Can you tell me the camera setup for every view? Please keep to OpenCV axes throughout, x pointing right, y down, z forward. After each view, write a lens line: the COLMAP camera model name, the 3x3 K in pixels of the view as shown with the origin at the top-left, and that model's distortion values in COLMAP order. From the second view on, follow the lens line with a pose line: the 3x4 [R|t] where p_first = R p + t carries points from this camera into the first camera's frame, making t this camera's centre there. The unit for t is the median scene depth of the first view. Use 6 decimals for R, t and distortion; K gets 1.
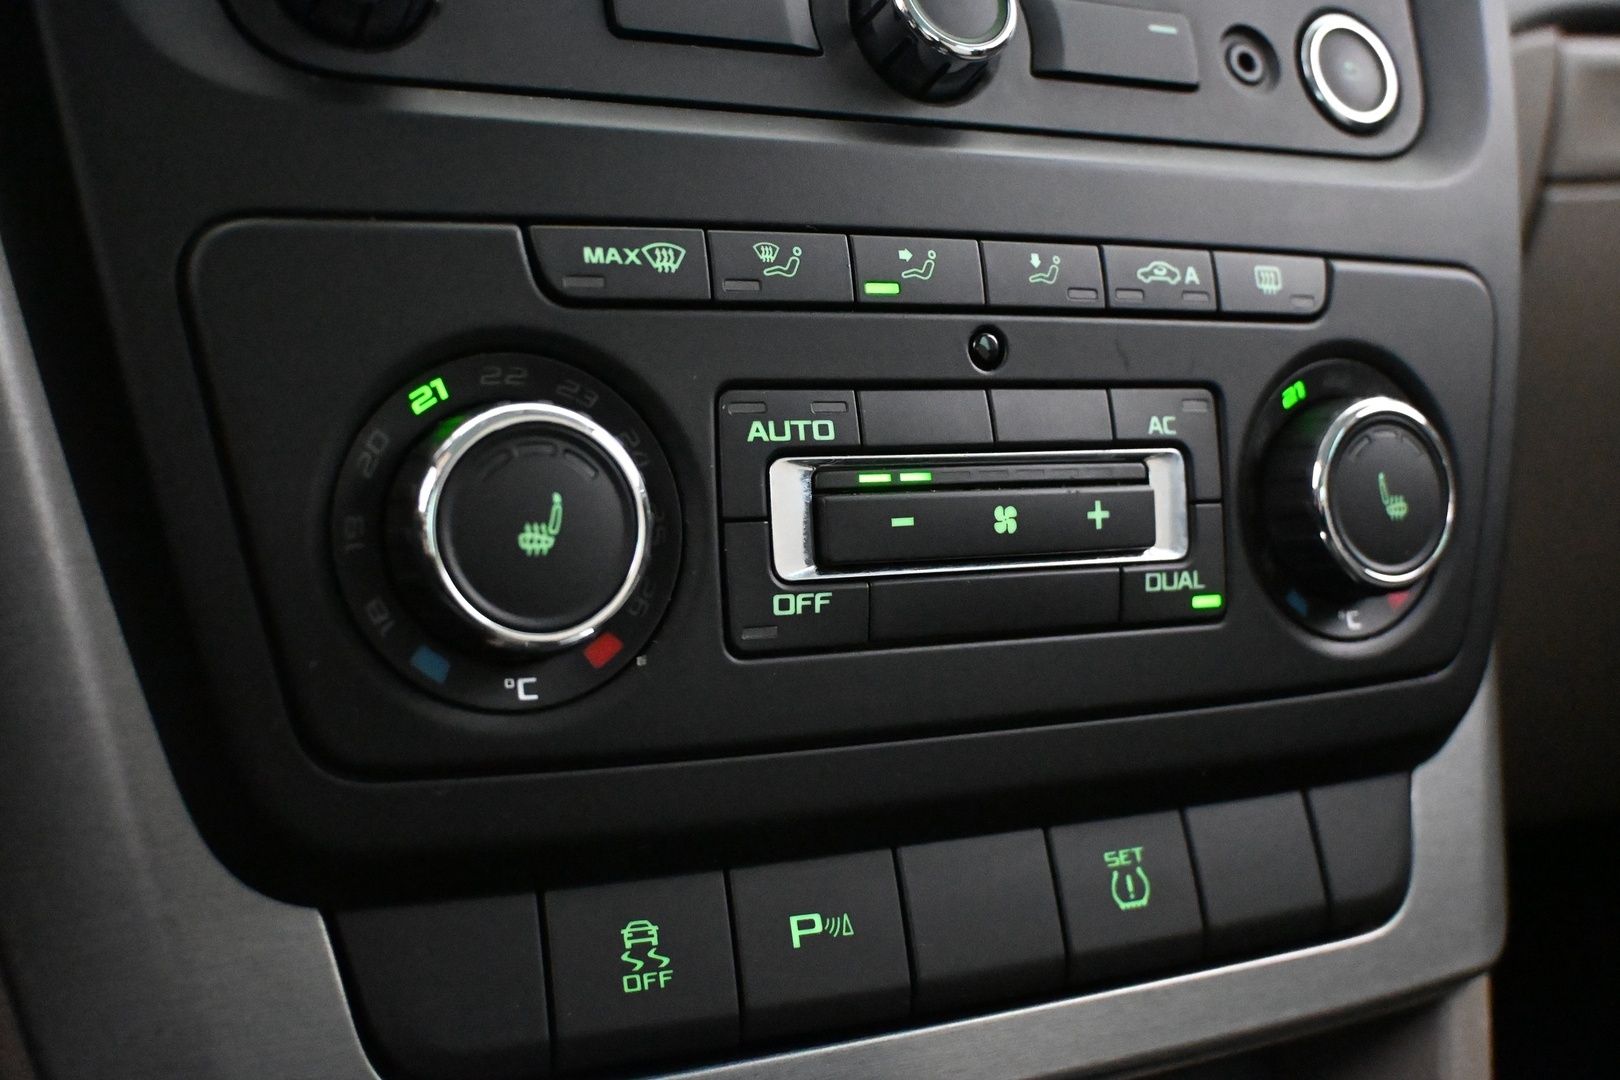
lens RADIAL K [[1814.4, 0, 810.0], [0, 1814.4, 540.0], [0, 0, 1]] dist [0.011611, 0.018457]
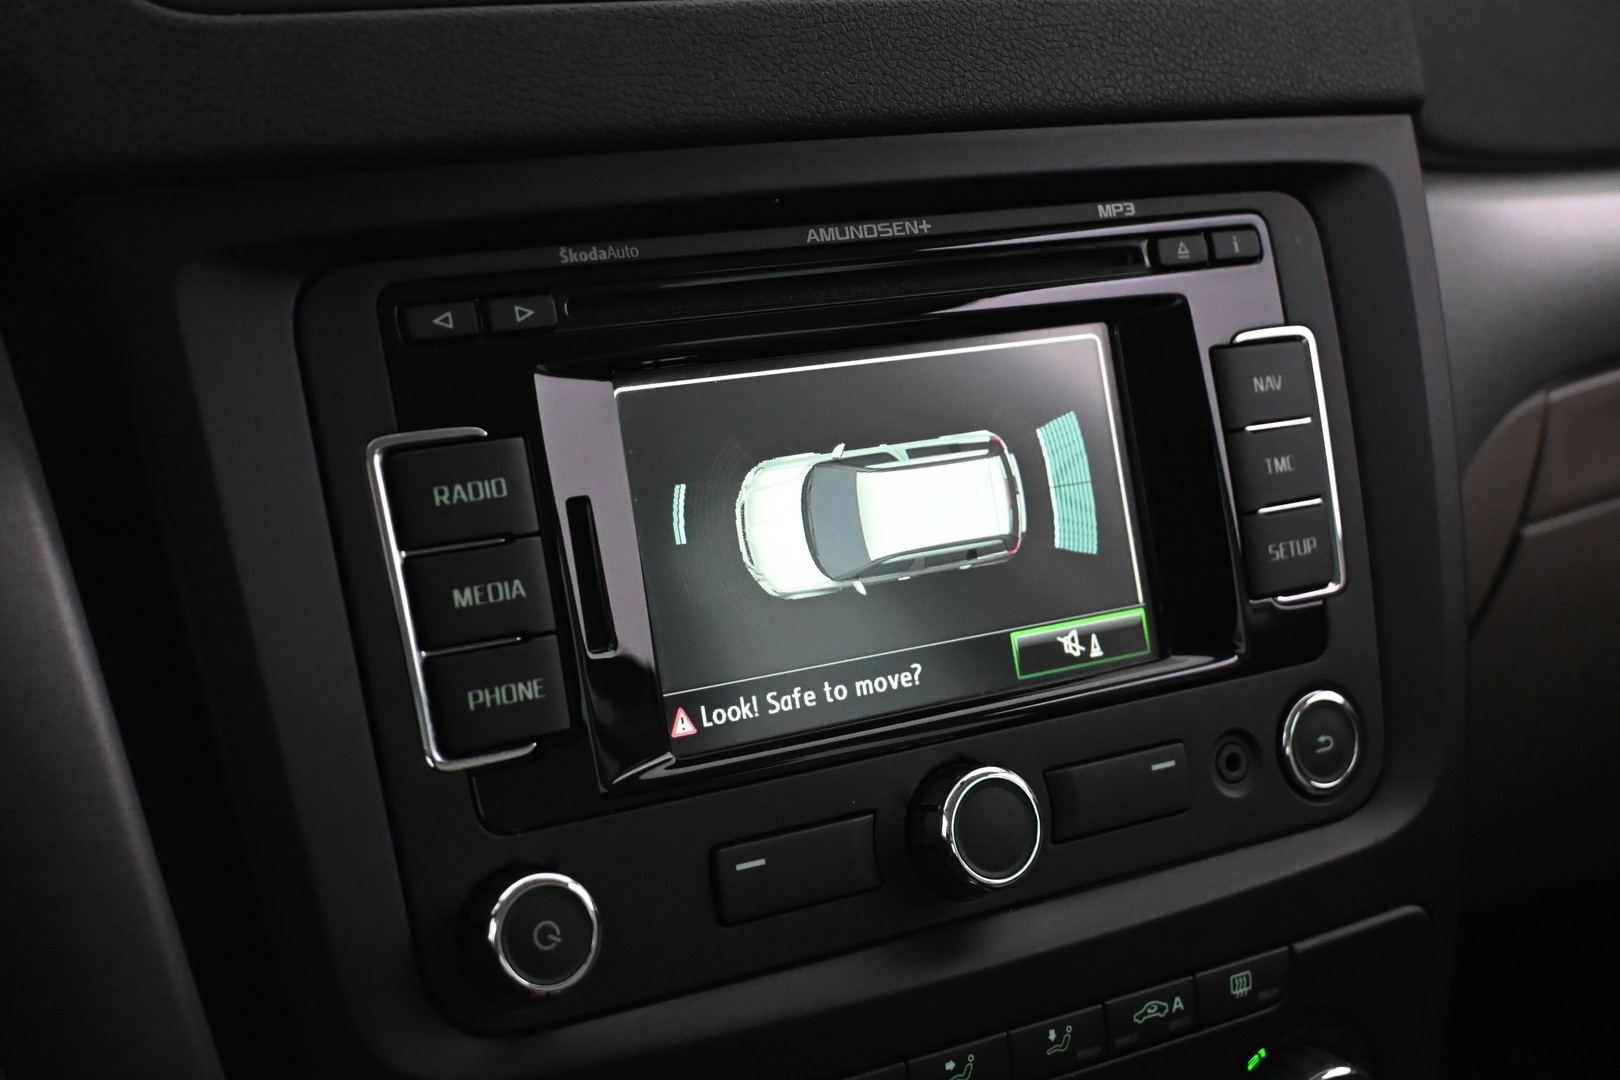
lens RADIAL K [[2323.2, 0, 810.0], [0, 2323.2, 540.0], [0, 0, 1]] dist [-0.006341, -0.010889]
pose [[0.997874, 0.000343, 0.065173, -0.134621], [-0.014015, 0.977723, 0.209433, -0.771867], [-0.063649, -0.209901, 0.975649, -0.425040]]
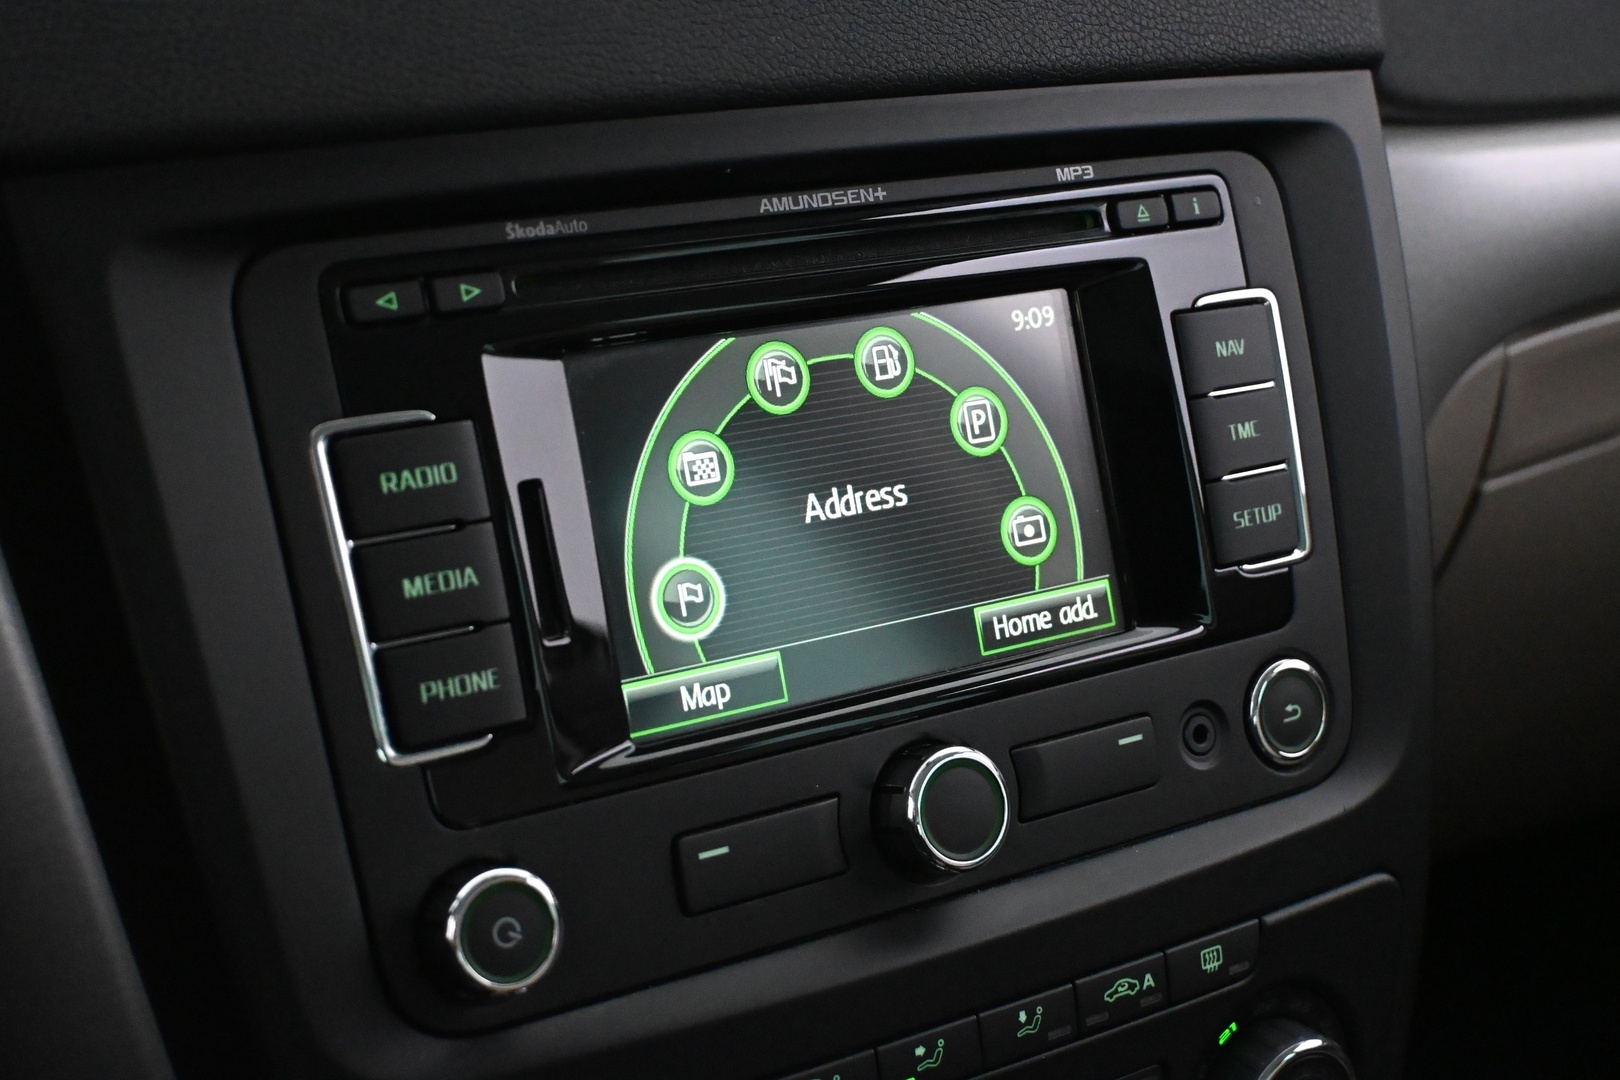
lens RADIAL K [[2323.2, 0, 810.0], [0, 2323.2, 540.0], [0, 0, 1]] dist [-0.006341, -0.010889]
pose [[0.995877, -0.018092, 0.088889, -0.140939], [-0.003050, 0.972676, 0.232148, -0.784267], [-0.090660, -0.231462, 0.968610, -0.386168]]
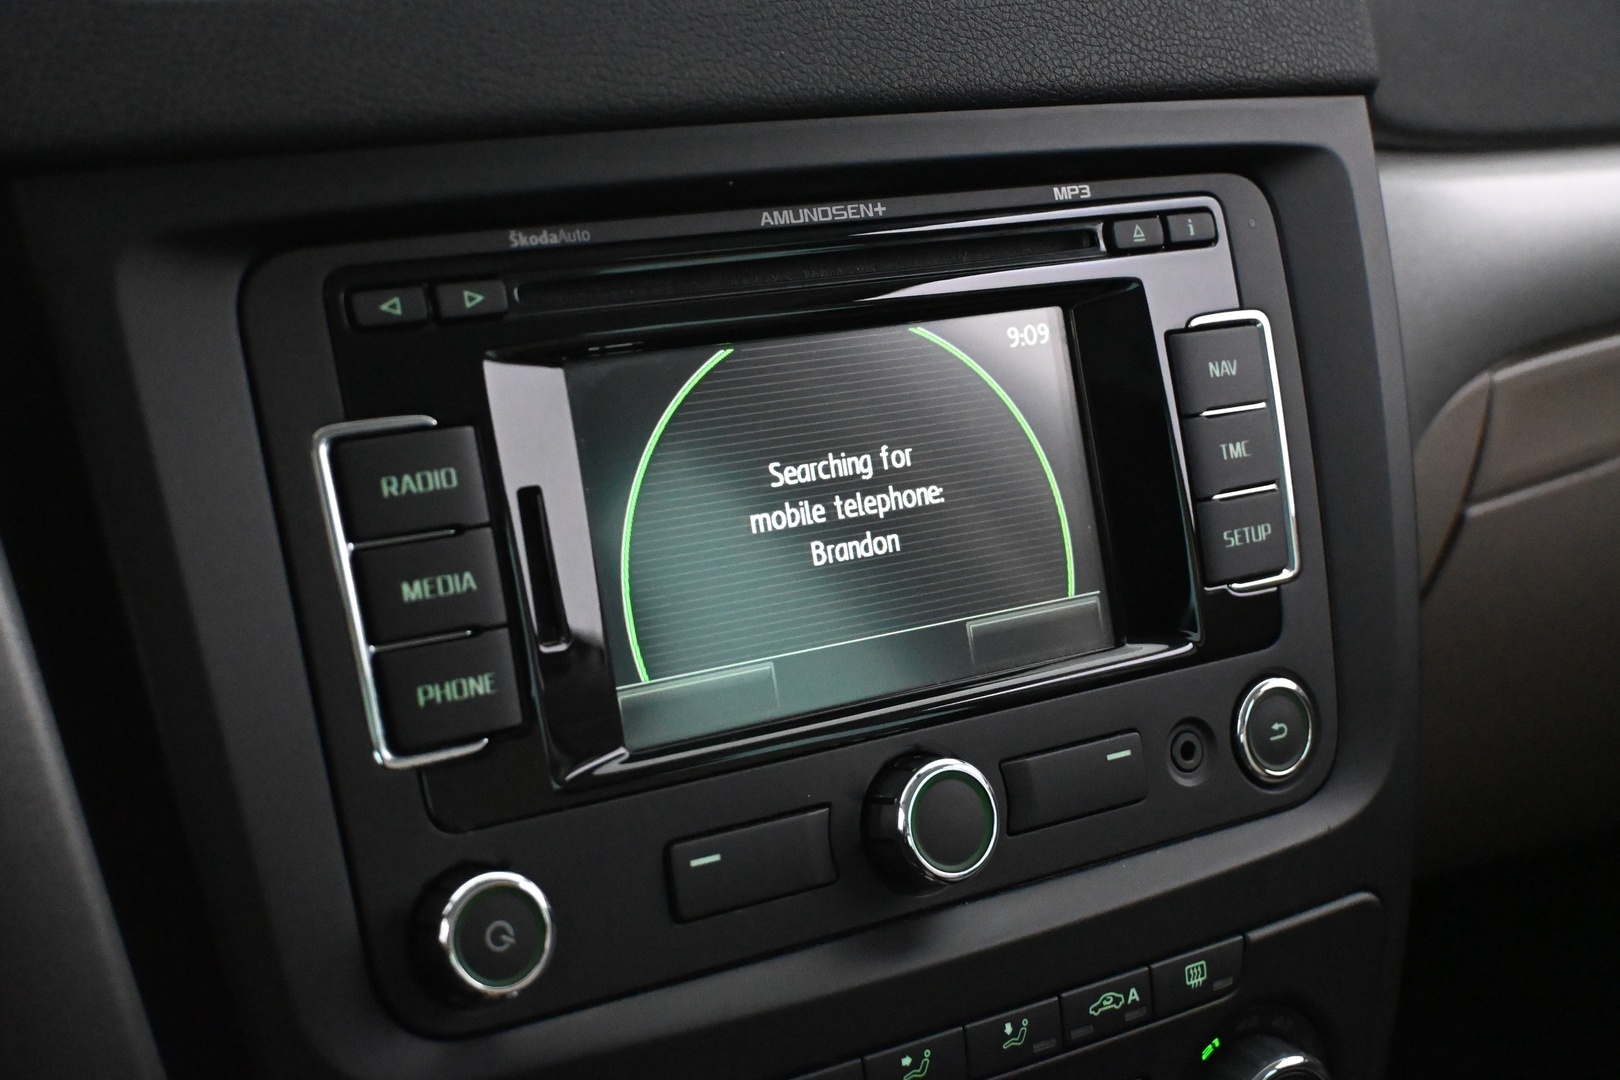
lens RADIAL K [[2323.2, 0, 810.0], [0, 2323.2, 540.0], [0, 0, 1]] dist [-0.006341, -0.010889]
pose [[0.995031, -0.001185, 0.099562, -0.154270], [-0.021266, 0.974325, 0.224139, -0.781761], [-0.097271, -0.225142, 0.969458, -0.395382]]
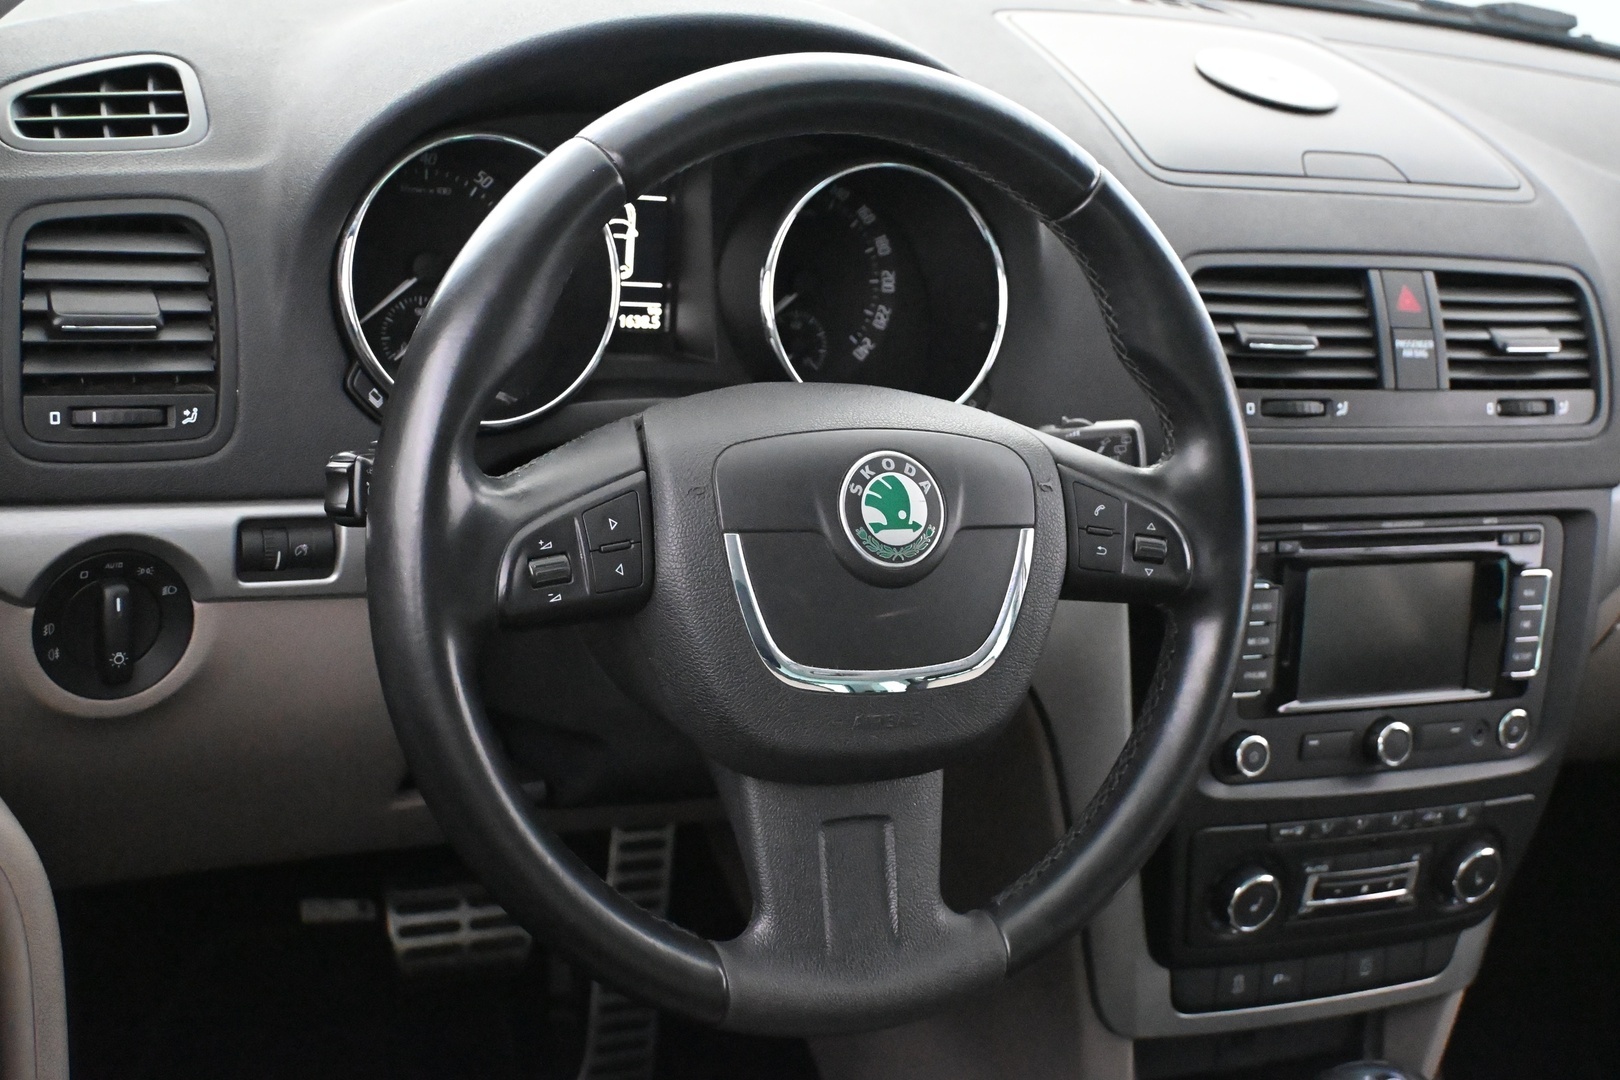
lens RADIAL K [[2323.2, 0, 810.0], [0, 2323.2, 540.0], [0, 0, 1]] dist [-0.006341, -0.010889]
pose [[0.978397, 0.201993, 0.044021, -1.184528], [-0.203725, 0.905839, 0.371419, -1.923211], [0.035148, -0.372364, 0.927421, -2.733168]]
